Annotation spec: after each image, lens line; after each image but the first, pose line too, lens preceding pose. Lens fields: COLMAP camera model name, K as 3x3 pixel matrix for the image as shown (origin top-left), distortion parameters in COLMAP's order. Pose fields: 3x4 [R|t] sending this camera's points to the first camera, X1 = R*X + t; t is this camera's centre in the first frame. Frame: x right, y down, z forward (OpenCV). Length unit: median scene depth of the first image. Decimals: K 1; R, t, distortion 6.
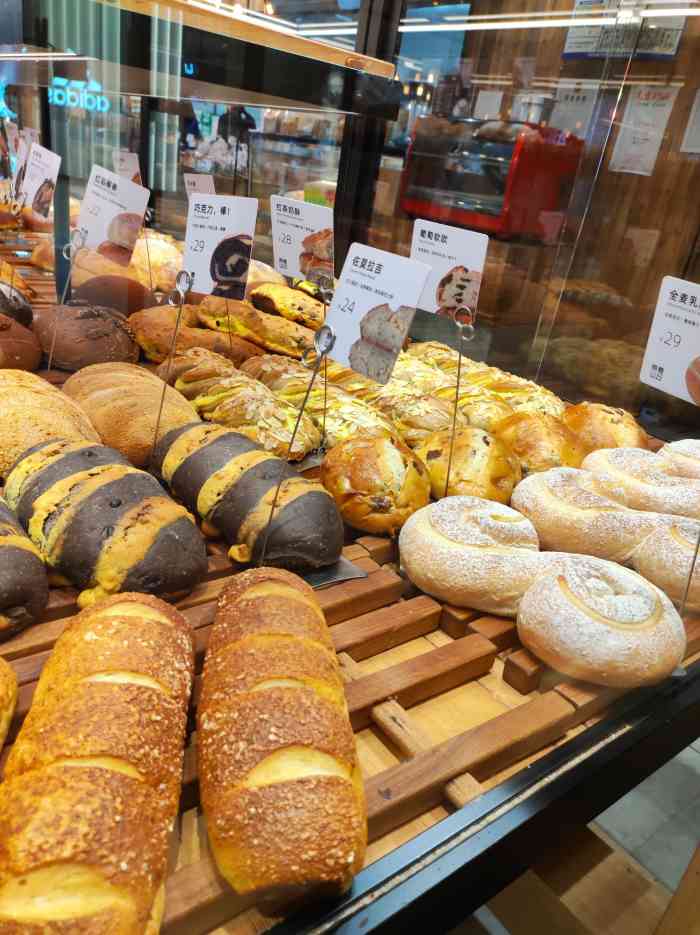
lens RADIAL K [[692.4, 0, 350.0], [0, 692.4, 467.5], [0, 0, 1]] dist [0.059330, -0.058471]
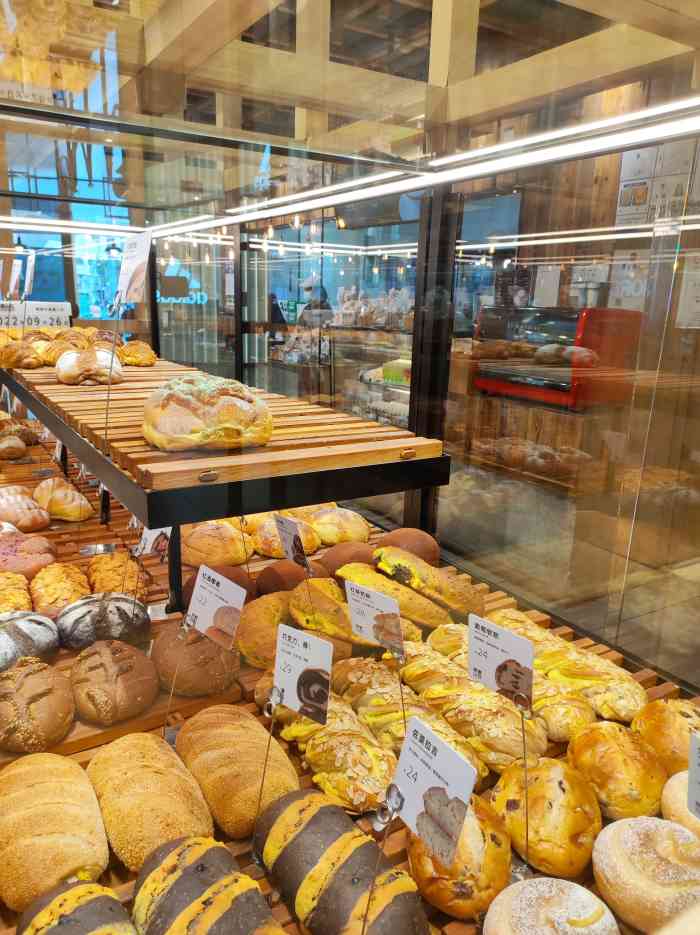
lens RADIAL K [[692.4, 0, 350.0], [0, 692.4, 467.5], [0, 0, 1]] dist [0.059330, -0.058471]
pose [[0.987813, -0.087989, -0.128387, 0.060470], [0.063043, 0.980368, -0.186828, -0.347908], [0.142305, 0.176457, 0.973967, -0.170853]]
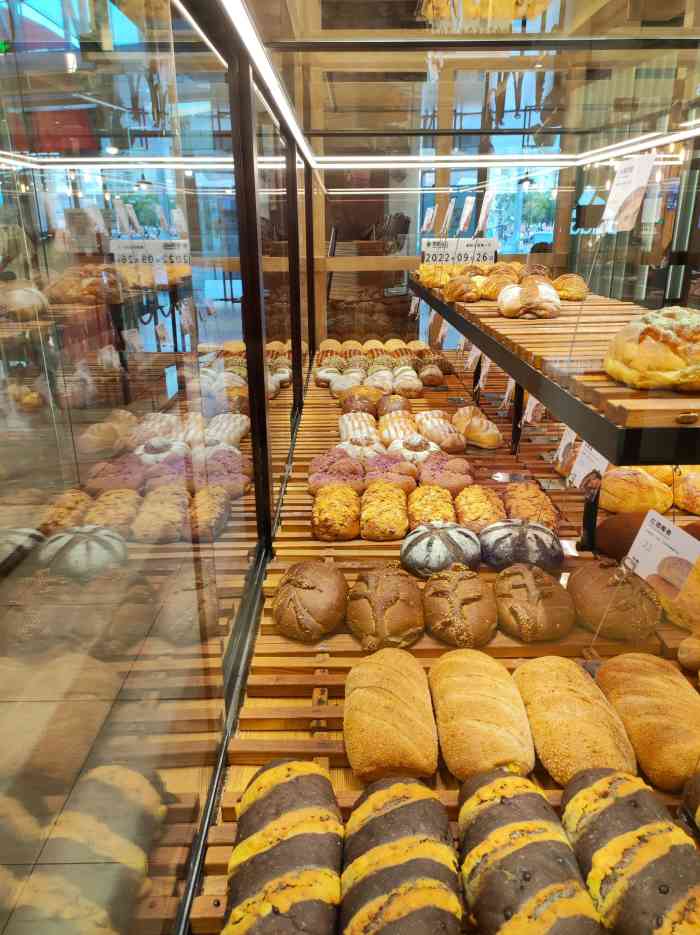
lens RADIAL K [[690.1, 0, 350.0], [0, 690.1, 467.5], [0, 0, 1]] dist [0.068796, -0.063010]
pose [[0.791060, 0.053537, -0.609391, -0.052429], [-0.129565, 0.988226, -0.081372, -0.333400], [0.597860, 0.143326, 0.788683, -0.231604]]
